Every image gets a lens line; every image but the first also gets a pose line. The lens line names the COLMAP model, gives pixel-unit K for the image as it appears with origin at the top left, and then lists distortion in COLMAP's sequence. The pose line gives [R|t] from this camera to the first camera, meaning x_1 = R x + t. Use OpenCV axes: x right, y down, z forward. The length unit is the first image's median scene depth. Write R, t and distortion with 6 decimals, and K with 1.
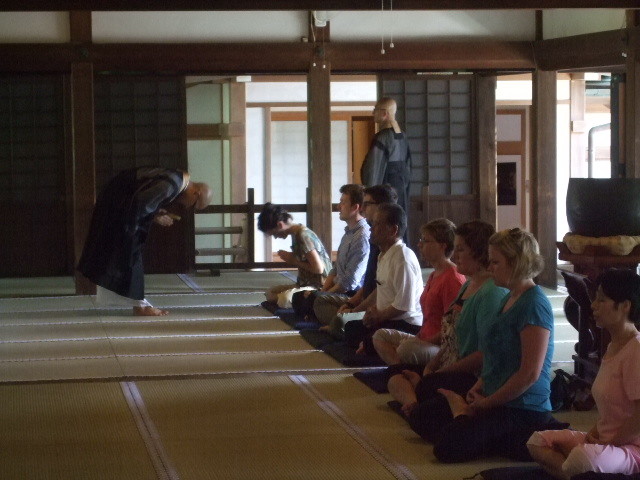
lens RADIAL K [[1901.3, 0, 320.0], [0, 1901.3, 240.0], [0, 0, 1]] dist [-0.049067, 0.725956]
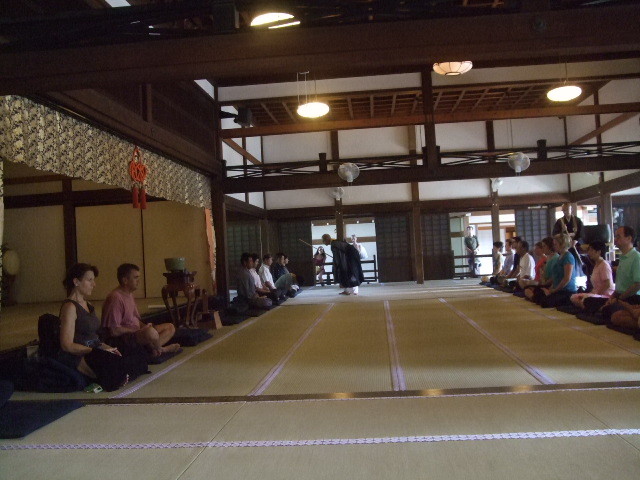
lens RADIAL K [[679.4, 0, 312.2], [0, 679.4, 239.7], [0, 0, 1]] dist [-0.128100, 0.084176]
pose [[0.965690, -0.043669, -0.255999, -0.008353], [0.023245, 0.996339, -0.082275, 0.039993], [0.258654, 0.073501, 0.963170, -0.088751]]
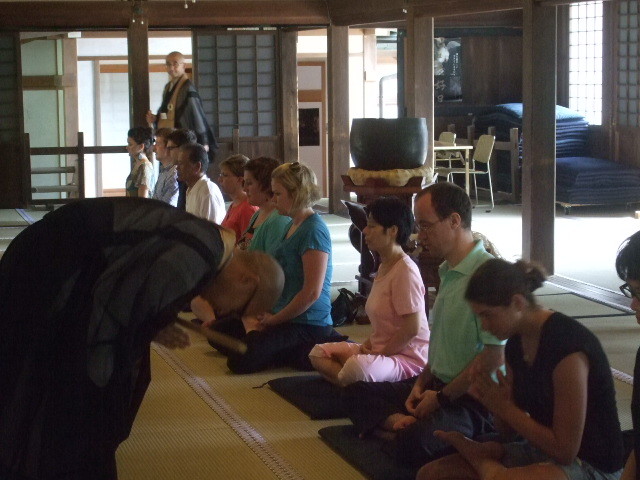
lens RADIAL K [[1640.4, 0, 320.0], [0, 1640.4, 240.0], [0, 0, 1]] dist [-0.013686, 0.226823]
pose [[0.995161, -0.014882, 0.097124, 0.009695], [0.011209, 0.999205, 0.038257, 0.001110], [-0.097616, -0.036983, 0.994537, 0.017912]]
